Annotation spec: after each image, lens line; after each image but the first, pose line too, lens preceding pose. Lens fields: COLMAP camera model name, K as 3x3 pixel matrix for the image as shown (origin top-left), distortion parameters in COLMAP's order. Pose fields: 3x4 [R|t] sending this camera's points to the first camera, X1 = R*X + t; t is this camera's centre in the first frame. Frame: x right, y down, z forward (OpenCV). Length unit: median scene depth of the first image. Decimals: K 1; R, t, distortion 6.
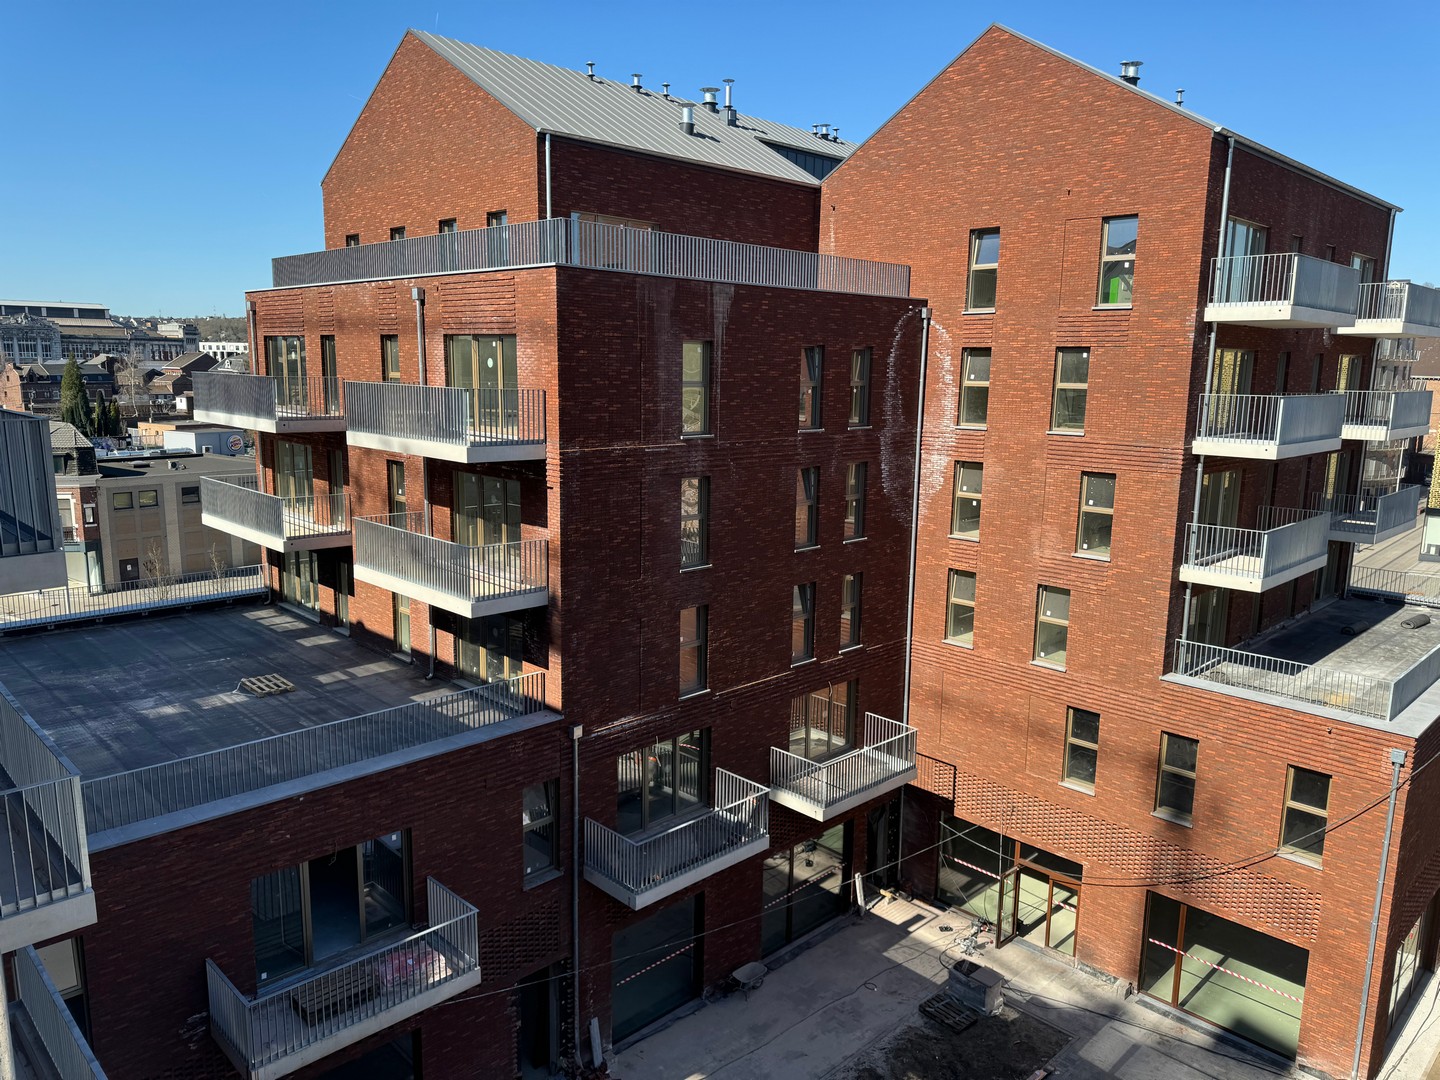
lens RADIAL K [[1015.1, 0, 720.0], [0, 1015.1, 540.0], [0, 0, 1]] dist [0.142312, -0.249515]
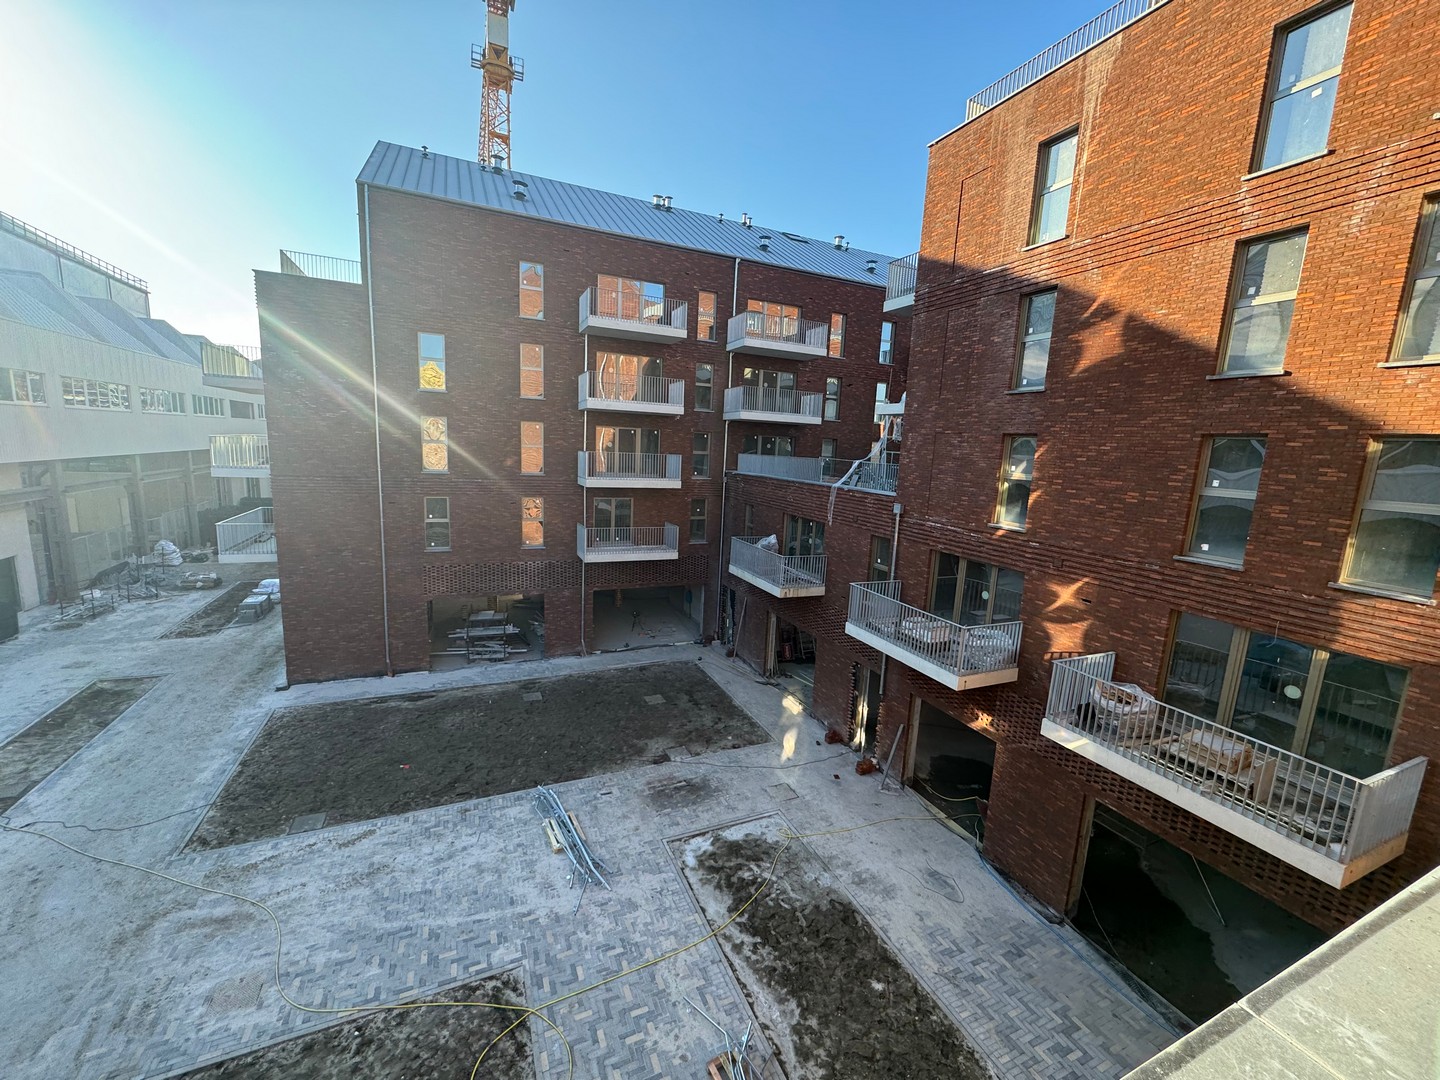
lens RADIAL K [[574.9, 0, 720.0], [0, 574.9, 540.0], [0, 0, 1]] dist [-0.000044, 0.000227]
pose [[-0.349761, 0.119891, -0.929136, 0.623758], [-0.214082, 0.955307, 0.203856, 0.118415], [0.912051, 0.270212, -0.308462, 0.992095]]
